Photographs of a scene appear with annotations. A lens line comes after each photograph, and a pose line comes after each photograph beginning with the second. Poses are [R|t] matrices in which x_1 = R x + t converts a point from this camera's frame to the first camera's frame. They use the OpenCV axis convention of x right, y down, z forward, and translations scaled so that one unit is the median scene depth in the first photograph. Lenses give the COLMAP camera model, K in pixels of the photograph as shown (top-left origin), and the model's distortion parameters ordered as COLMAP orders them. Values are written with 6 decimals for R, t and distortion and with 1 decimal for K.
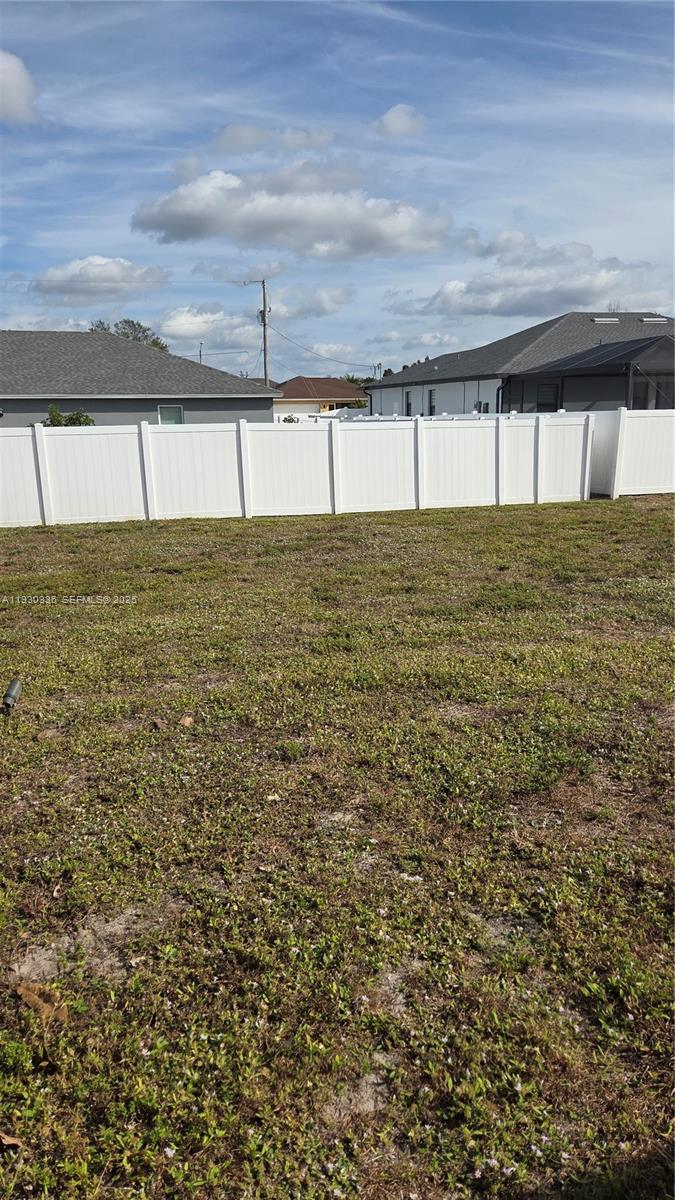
lens RADIAL K [[801.3, 0, 337.5], [0, 801.3, 600.0], [0, 0, 1]] dist [0.059648, -0.000036]
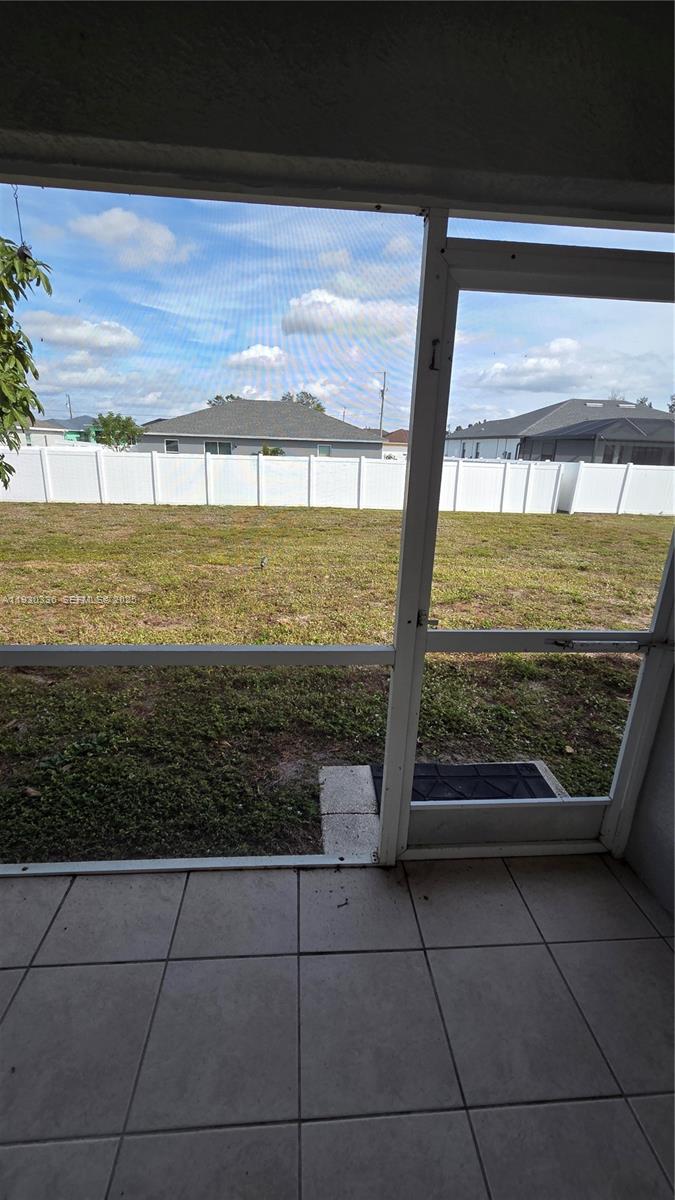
lens RADIAL K [[484.3, 0, 337.5], [0, 484.3, 600.0], [0, 0, 1]] dist [0.001692, 0.000463]
pose [[0.984525, 0.096890, -0.146026, 0.018145], [-0.086201, 0.993232, 0.077845, 0.021043], [0.152580, -0.064052, 0.986213, -0.119405]]
